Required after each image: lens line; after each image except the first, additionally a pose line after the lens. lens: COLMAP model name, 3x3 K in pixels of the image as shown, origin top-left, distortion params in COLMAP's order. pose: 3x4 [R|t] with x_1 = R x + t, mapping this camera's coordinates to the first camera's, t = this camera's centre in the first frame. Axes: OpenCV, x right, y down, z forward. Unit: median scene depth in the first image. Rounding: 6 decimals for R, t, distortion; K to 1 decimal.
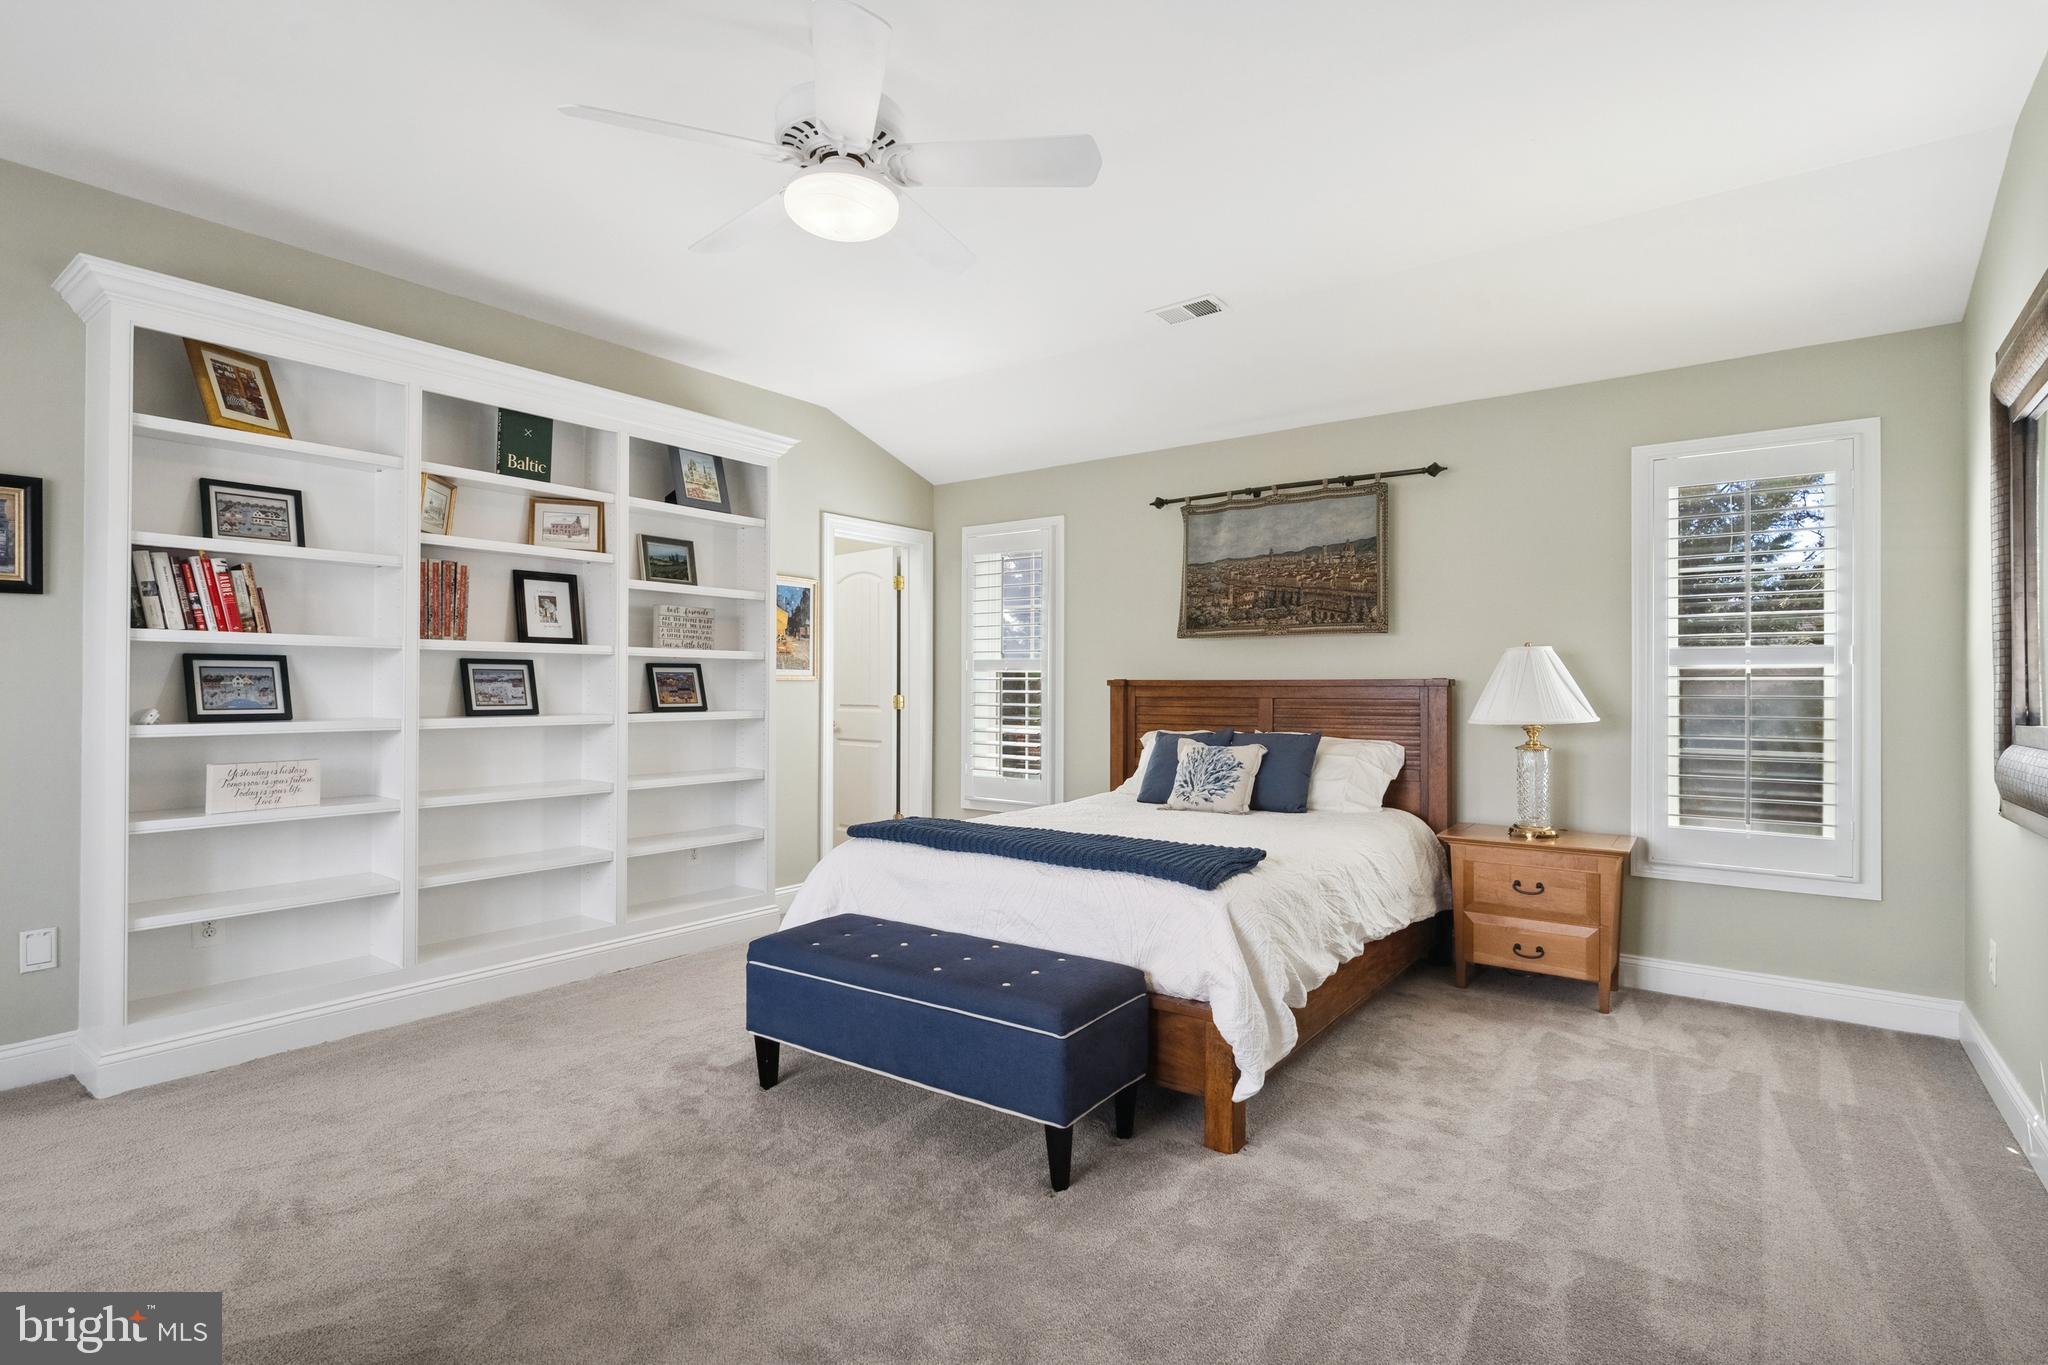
lens RADIAL K [[1012.5, 0, 1028.3], [0, 1012.5, 669.8], [0, 0, 1]] dist [-0.000393, -0.000369]
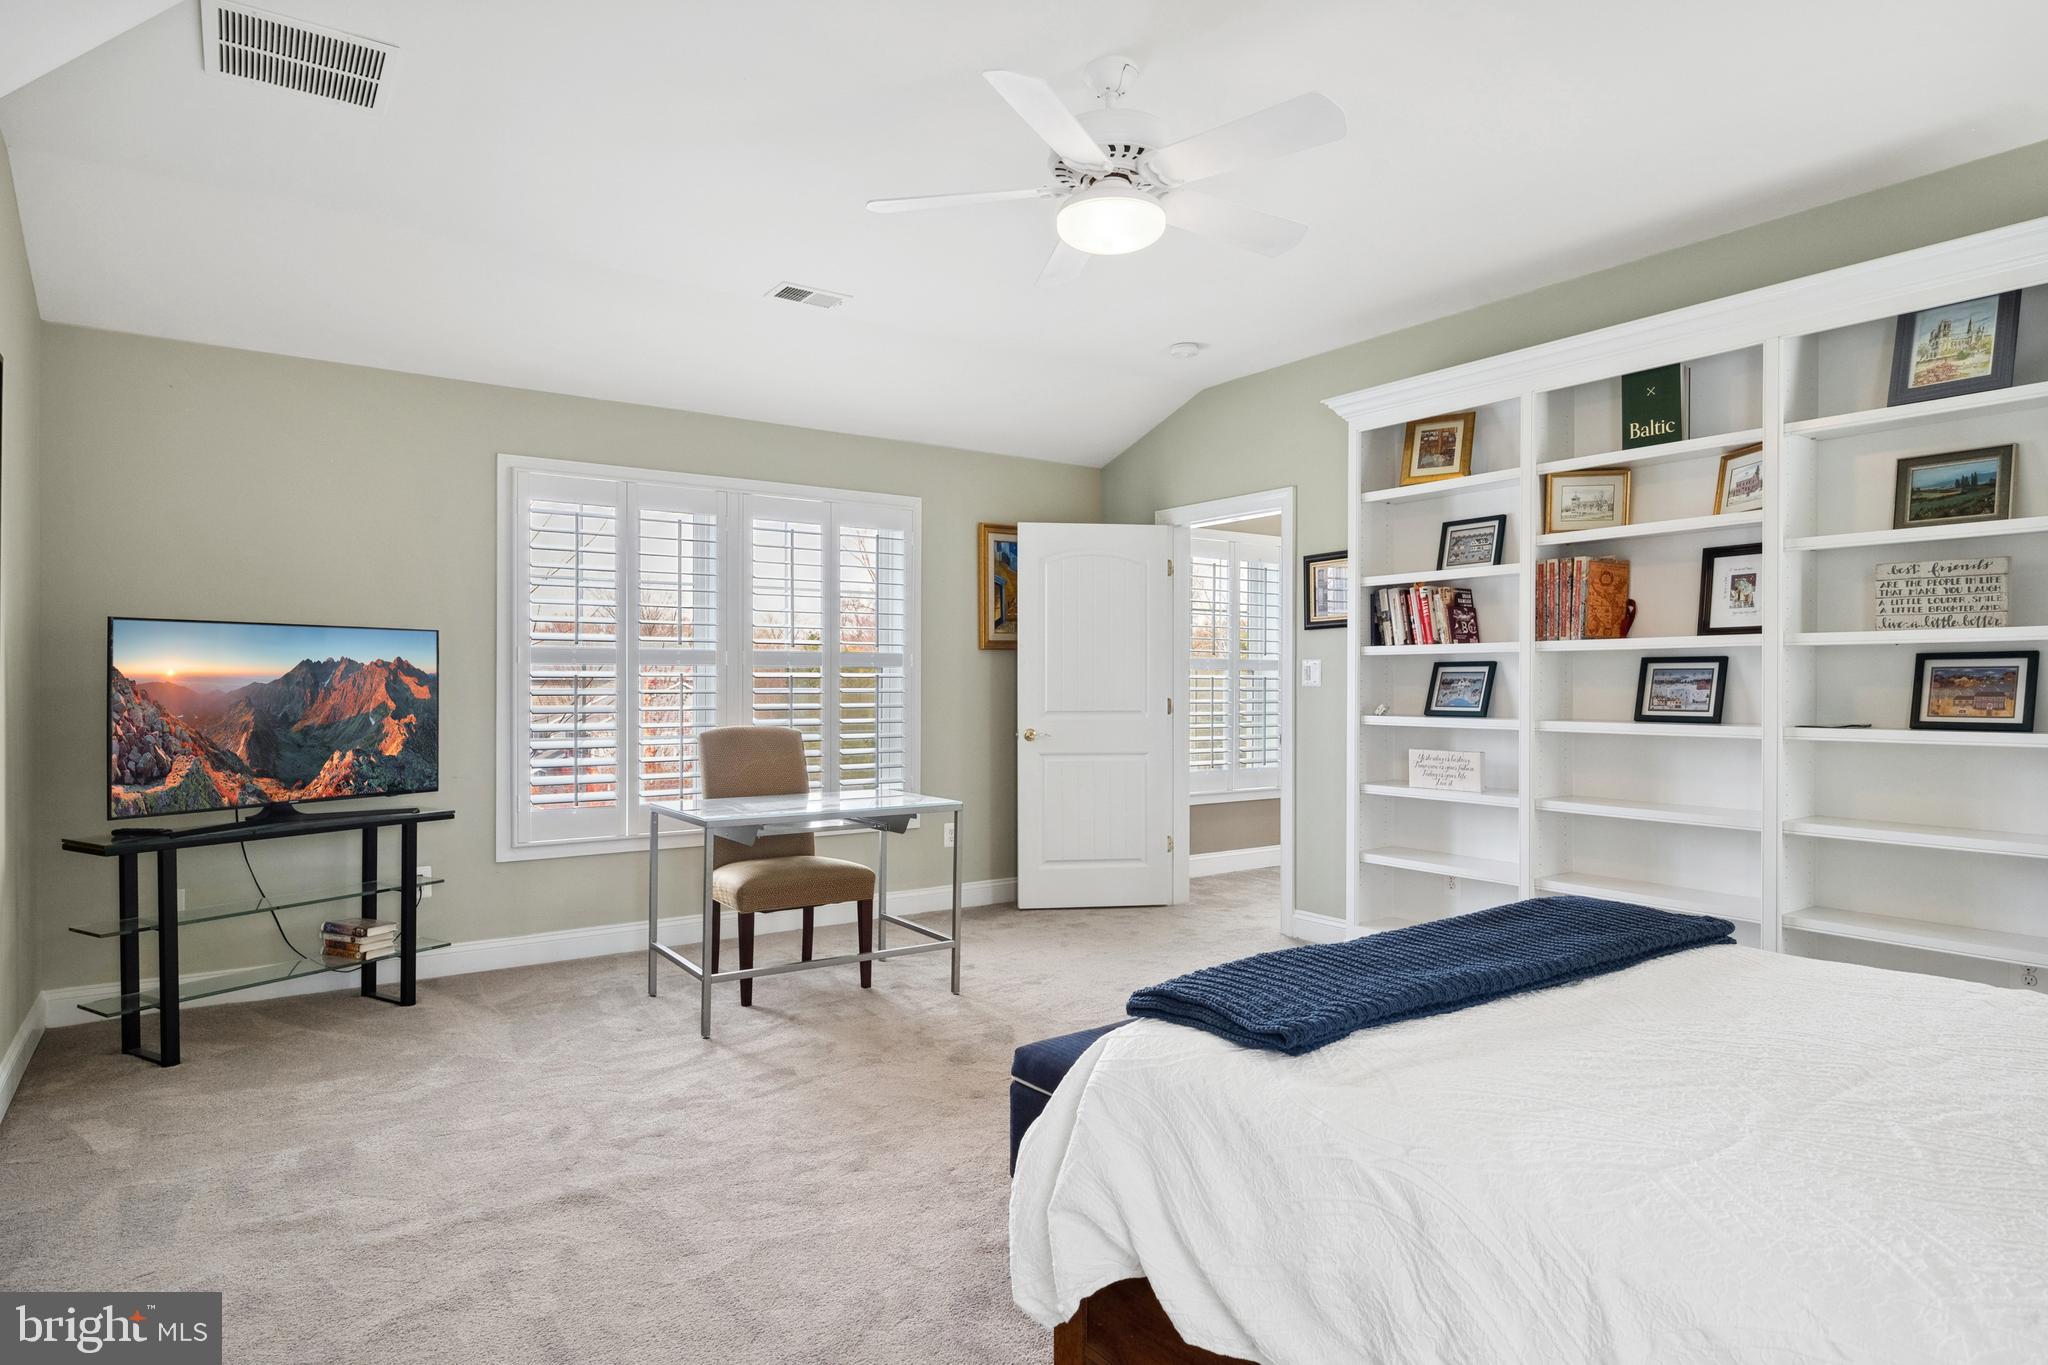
lens RADIAL K [[1179.4, 0, 1025.2], [0, 1179.4, 690.4], [0, 0, 1]] dist [0.000288, 0.000260]
pose [[-0.328478, -0.000984, -0.944511, 0.513753], [0.010743, 0.999931, -0.004778, 0.014396], [0.944451, -0.011716, -0.328444, 0.686295]]
